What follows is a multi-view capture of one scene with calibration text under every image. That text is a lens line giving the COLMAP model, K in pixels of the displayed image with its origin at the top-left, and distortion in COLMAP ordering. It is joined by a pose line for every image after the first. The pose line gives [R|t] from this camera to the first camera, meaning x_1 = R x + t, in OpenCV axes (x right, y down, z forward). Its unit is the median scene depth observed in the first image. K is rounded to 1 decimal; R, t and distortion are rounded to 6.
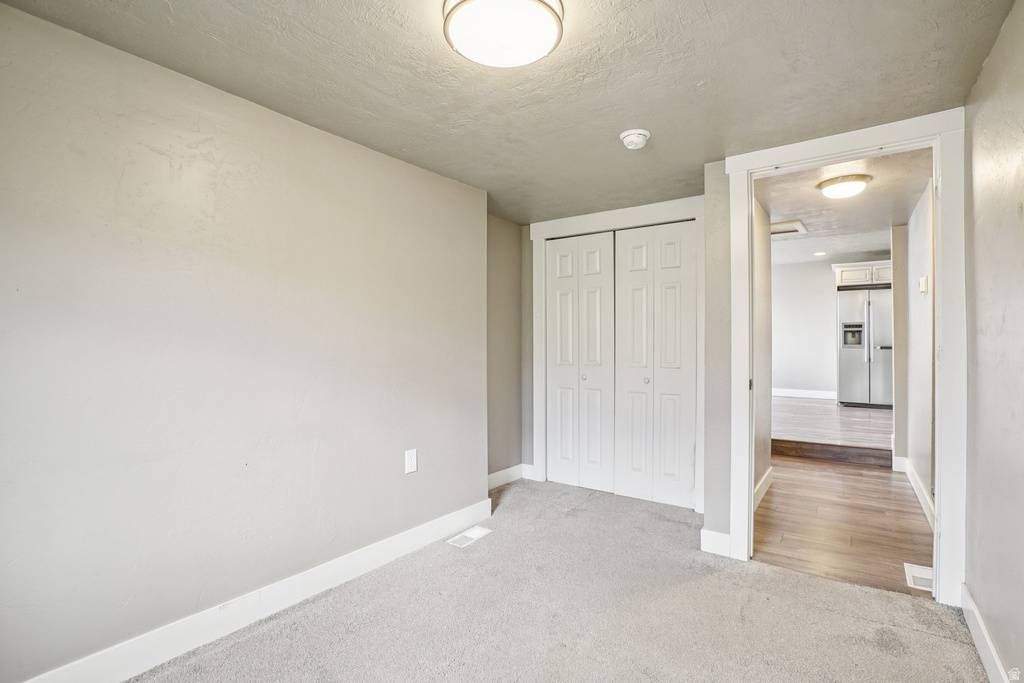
lens RADIAL K [[481.4, 0, 511.9], [0, 481.4, 336.2], [0, 0, 1]] dist [-0.033831, 0.014753]
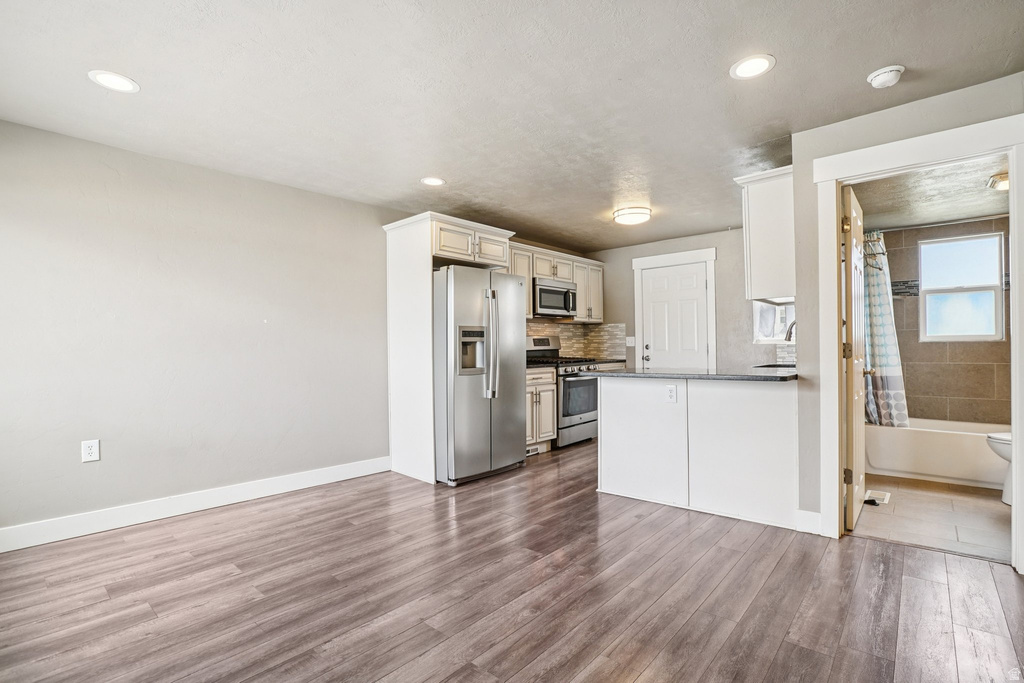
lens RADIAL K [[477.7, 0, 515.7], [0, 477.7, 342.3], [0, 0, 1]] dist [-0.048855, 0.014989]
pose [[0.081407, 0.006857, 0.996657, 0.182102], [-0.007613, 0.999951, -0.006258, -0.008439], [-0.996652, -0.007078, 0.081456, 0.901735]]
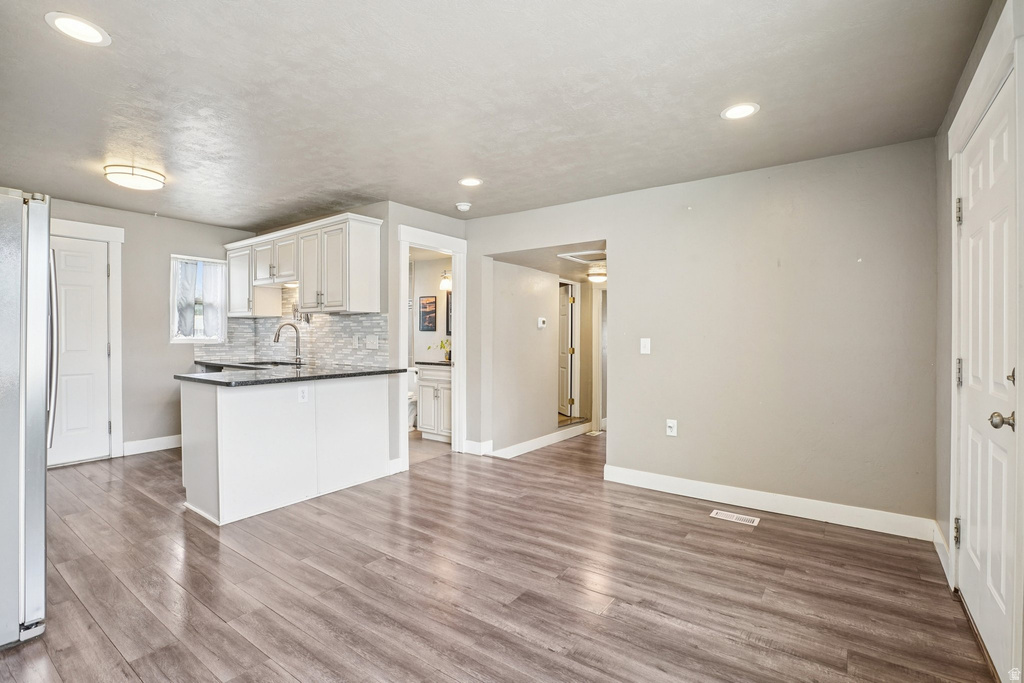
lens RADIAL K [[477.7, 0, 515.7], [0, 477.7, 342.3], [0, 0, 1]] dist [-0.048855, 0.014989]
pose [[-0.999937, -0.005319, -0.009934, 0.439944], [-0.005283, 0.999980, -0.003593, -0.015373], [0.009953, -0.003540, -0.999944, 1.267338]]
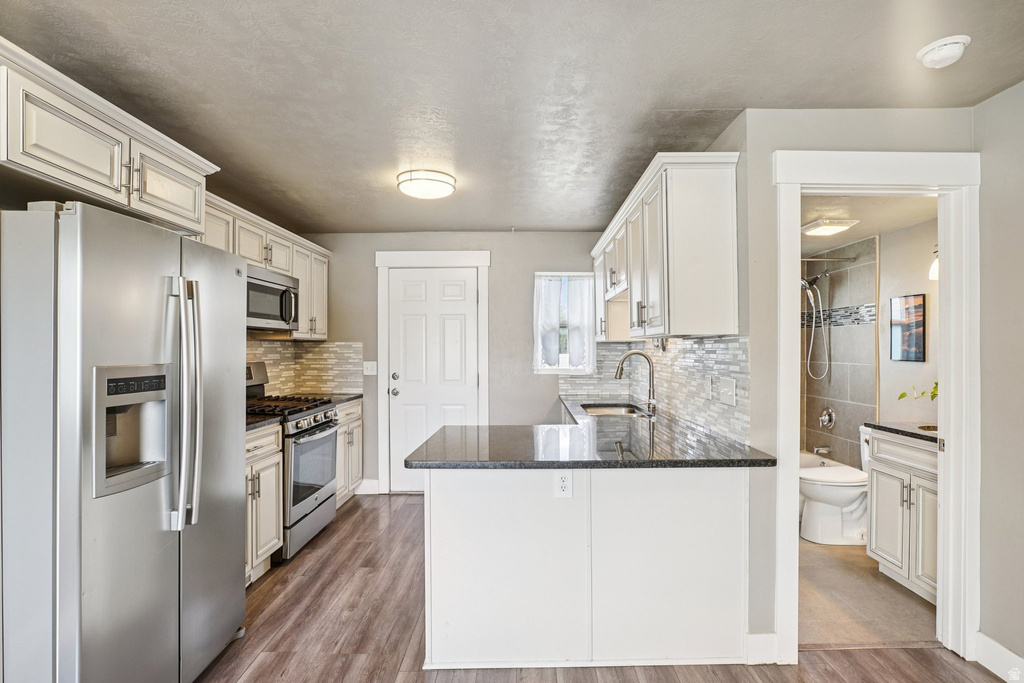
lens RADIAL K [[498.6, 0, 518.1], [0, 498.6, 347.4], [0, 0, 1]] dist [-0.060025, 0.032000]
pose [[-0.587516, 0.000712, 0.809212, 0.432963], [-0.017950, 0.999742, -0.013912, -0.037573], [-0.809013, -0.022699, -0.587352, 0.983260]]
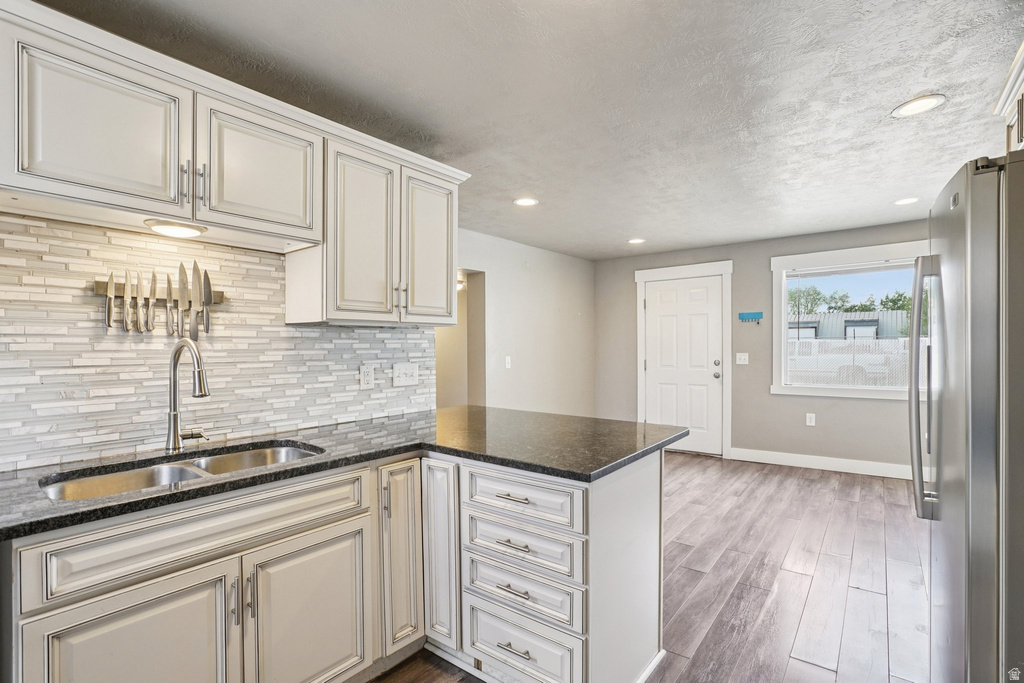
lens RADIAL K [[479.2, 0, 521.6], [0, 479.2, 360.9], [0, 0, 1]] dist [-0.028578, 0.000612]
pose [[-0.014837, 0.029007, -0.999469, 0.965178], [0.028786, 0.999177, 0.028571, -0.034636], [0.999475, -0.028347, -0.015659, 0.781391]]
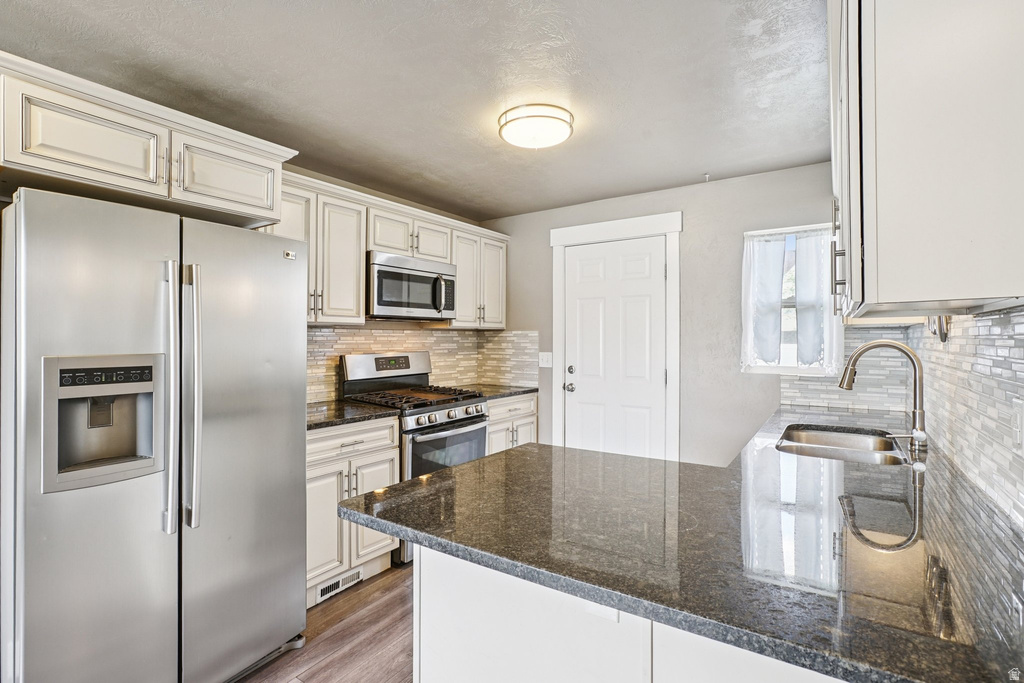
lens RADIAL K [[481.4, 0, 511.9], [0, 481.4, 336.2], [0, 0, 1]] dist [-0.033831, 0.014753]
pose [[-0.037792, 0.003736, 0.999279, 0.501528], [-0.019199, 0.999806, -0.004464, -0.040183], [-0.999101, -0.019354, -0.037713, 0.826213]]
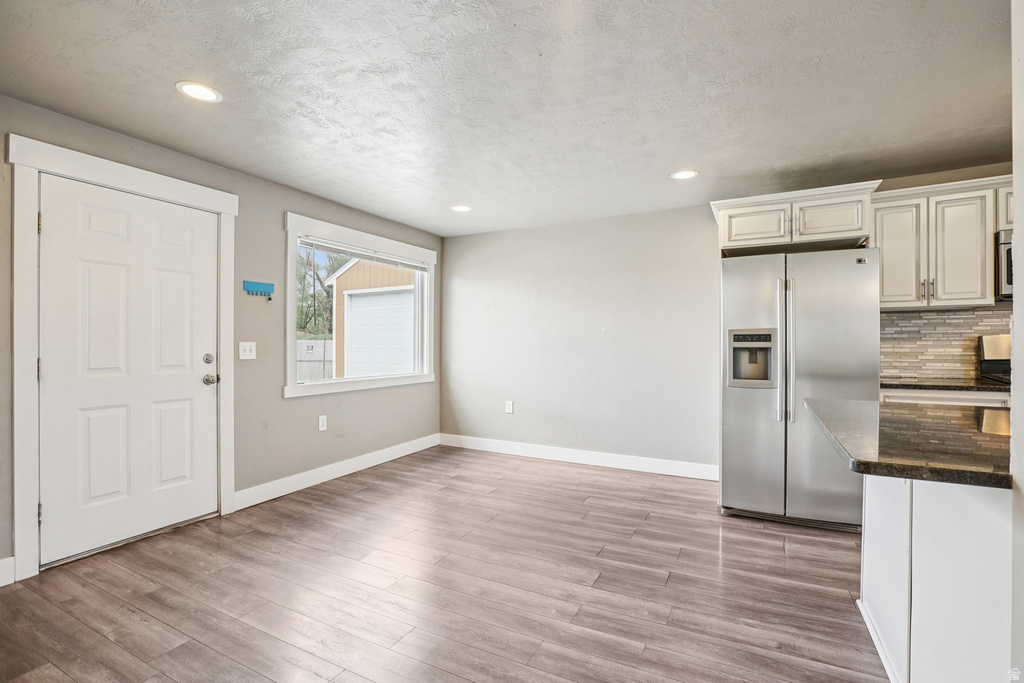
lens RADIAL K [[477.7, 0, 515.7], [0, 477.7, 342.3], [0, 0, 1]] dist [-0.048855, 0.014989]
pose [[0.987150, -0.002936, 0.159770, 0.432671], [0.000080, 0.999840, 0.017880, -0.024437], [-0.159797, -0.017638, 0.986992, 0.603737]]
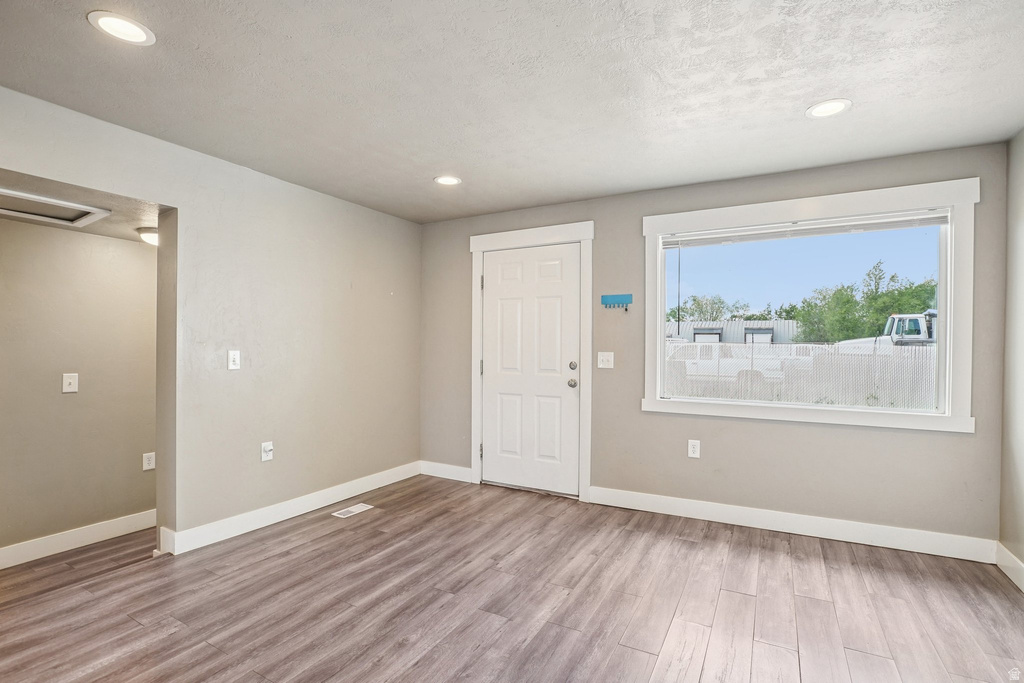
lens RADIAL K [[473.9, 0, 516.0], [0, 473.9, 351.4], [0, 0, 1]] dist [-0.054695, 0.014033]
pose [[0.128836, 0.007413, -0.991638, 0.729174], [0.010550, 0.999905, 0.008845, -0.022668], [0.991610, -0.011601, 0.128745, 0.943290]]
